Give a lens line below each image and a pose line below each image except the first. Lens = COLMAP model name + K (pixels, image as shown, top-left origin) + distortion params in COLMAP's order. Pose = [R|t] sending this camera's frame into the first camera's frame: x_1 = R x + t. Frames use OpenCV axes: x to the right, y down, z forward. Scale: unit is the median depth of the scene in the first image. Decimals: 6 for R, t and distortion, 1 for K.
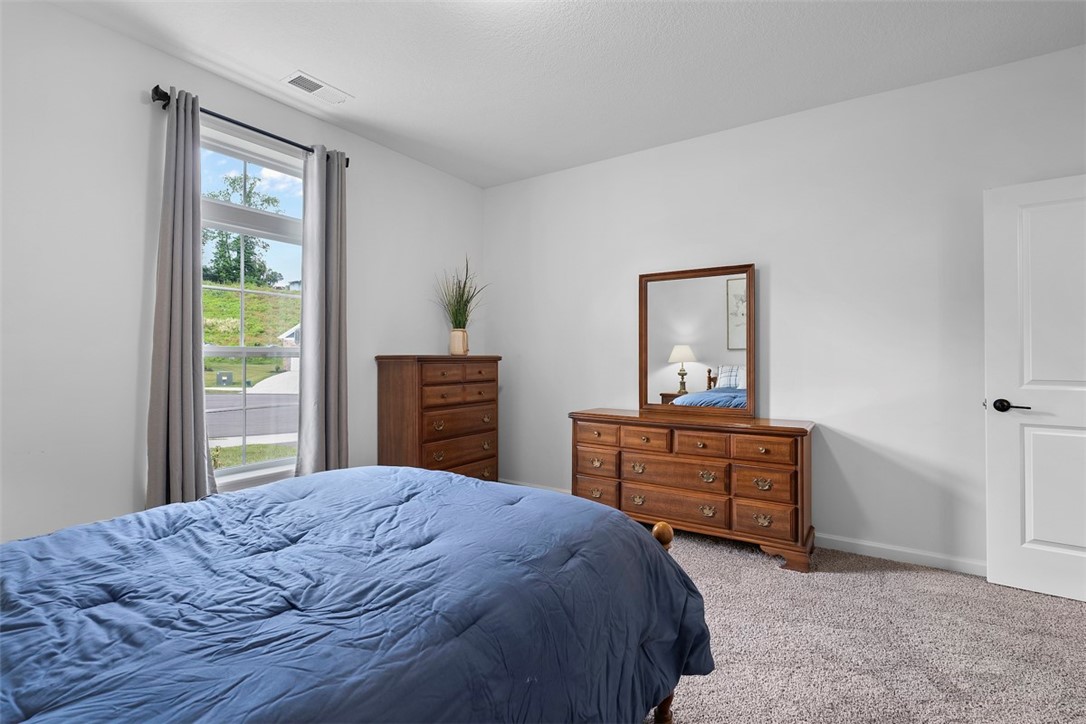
lens RADIAL K [[495.8, 0, 544.3], [0, 495.8, 357.3], [0, 0, 1]] dist [-0.006453, 0.000311]
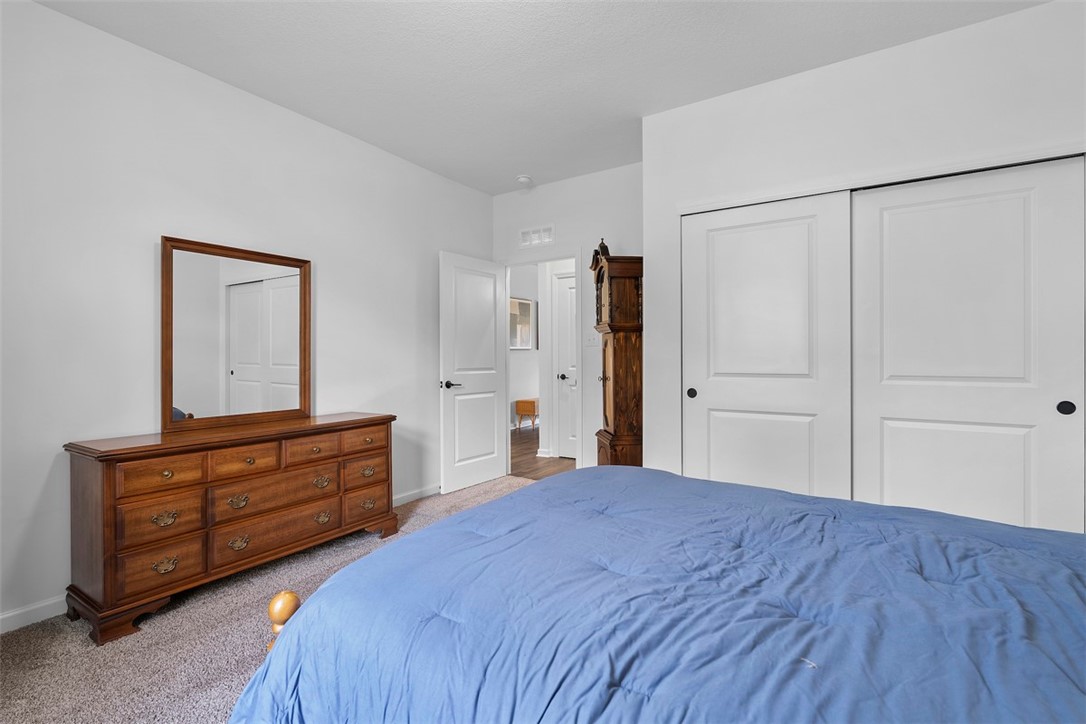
lens RADIAL K [[495.8, 0, 544.3], [0, 495.8, 357.3], [0, 0, 1]] dist [-0.006453, 0.000311]
pose [[-0.014910, -0.003444, 0.999883, -0.566988], [-0.000651, 0.999994, 0.003435, -0.000282], [-0.999889, -0.000600, -0.014912, 0.537628]]
